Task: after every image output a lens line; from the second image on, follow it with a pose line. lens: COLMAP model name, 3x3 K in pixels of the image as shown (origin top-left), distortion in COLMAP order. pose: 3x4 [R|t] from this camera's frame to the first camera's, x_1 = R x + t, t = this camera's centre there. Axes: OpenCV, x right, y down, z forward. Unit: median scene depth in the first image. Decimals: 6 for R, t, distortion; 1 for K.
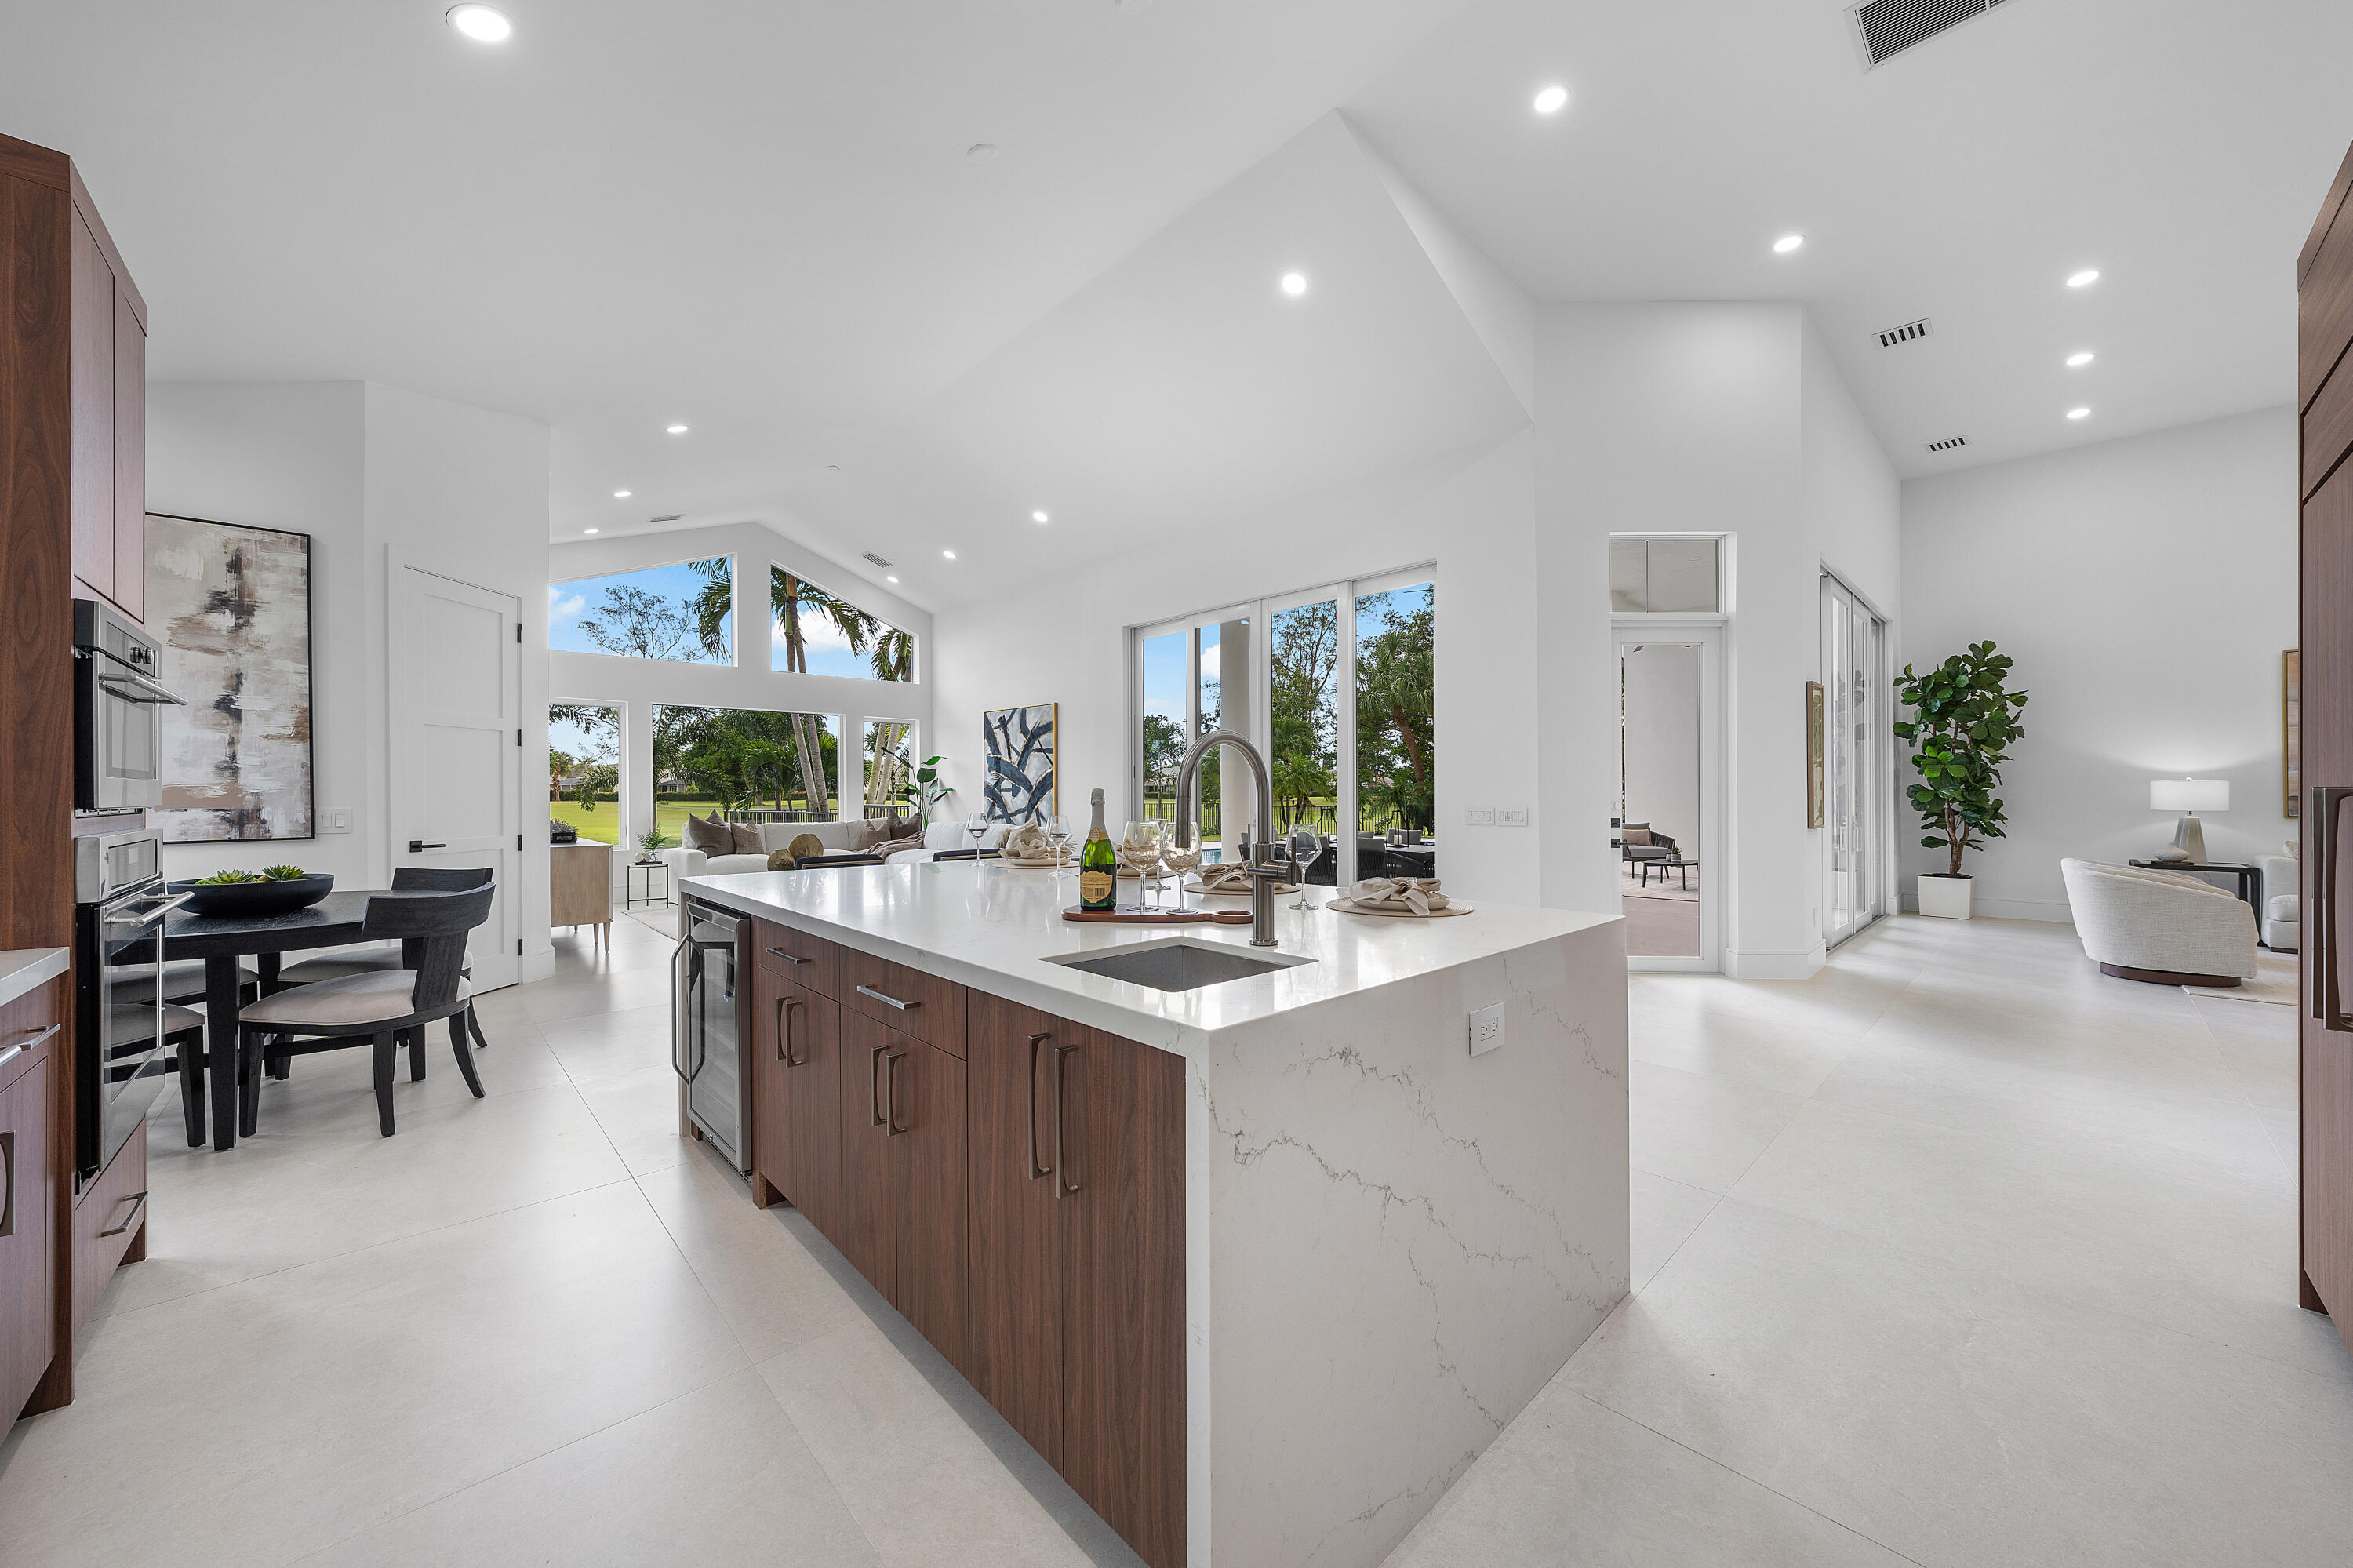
lens RADIAL K [[859.7, 0, 1173.9], [0, 859.7, 793.9], [0, 0, 1]] dist [0.009622, 0.000249]
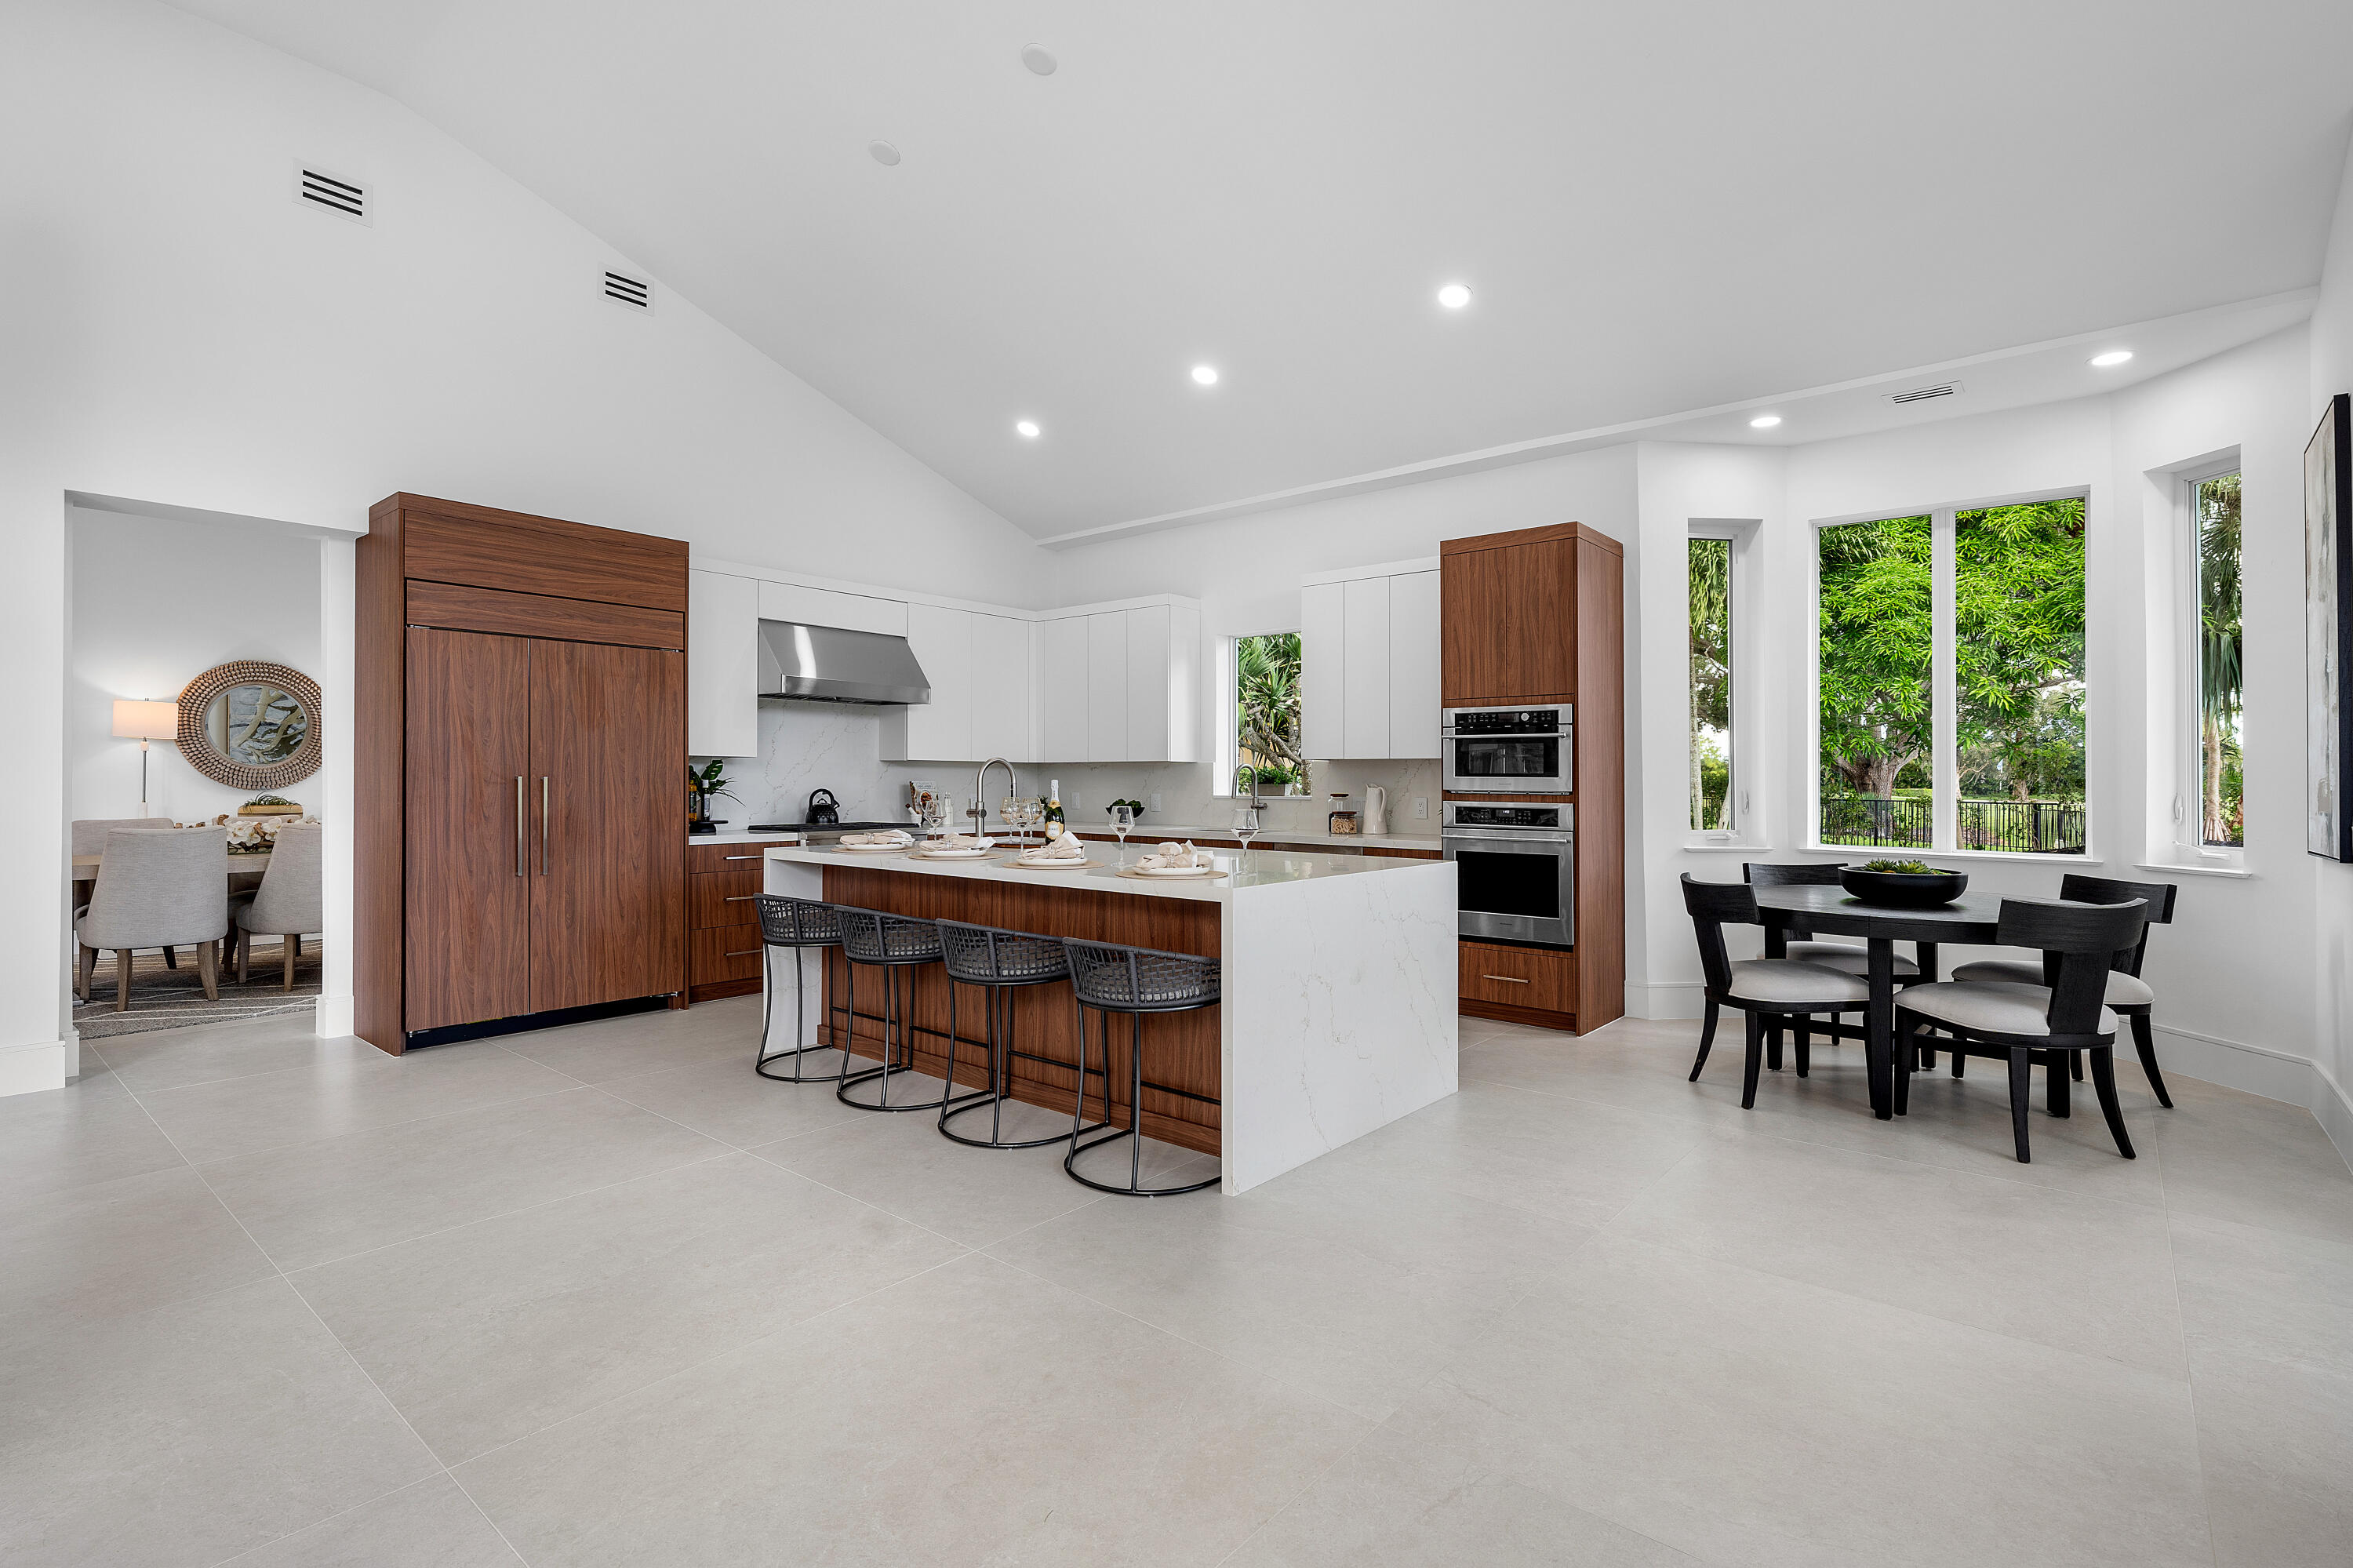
lens RADIAL K [[1112.7, 0, 1199.1], [0, 1112.7, 753.1], [0, 0, 1]] dist [-0.007185, -0.002353]
pose [[-0.991511, -0.008766, -0.129725, -0.018064], [-0.006085, 0.999760, -0.021045, -0.002858], [0.129878, -0.020077, -0.991327, 0.732468]]
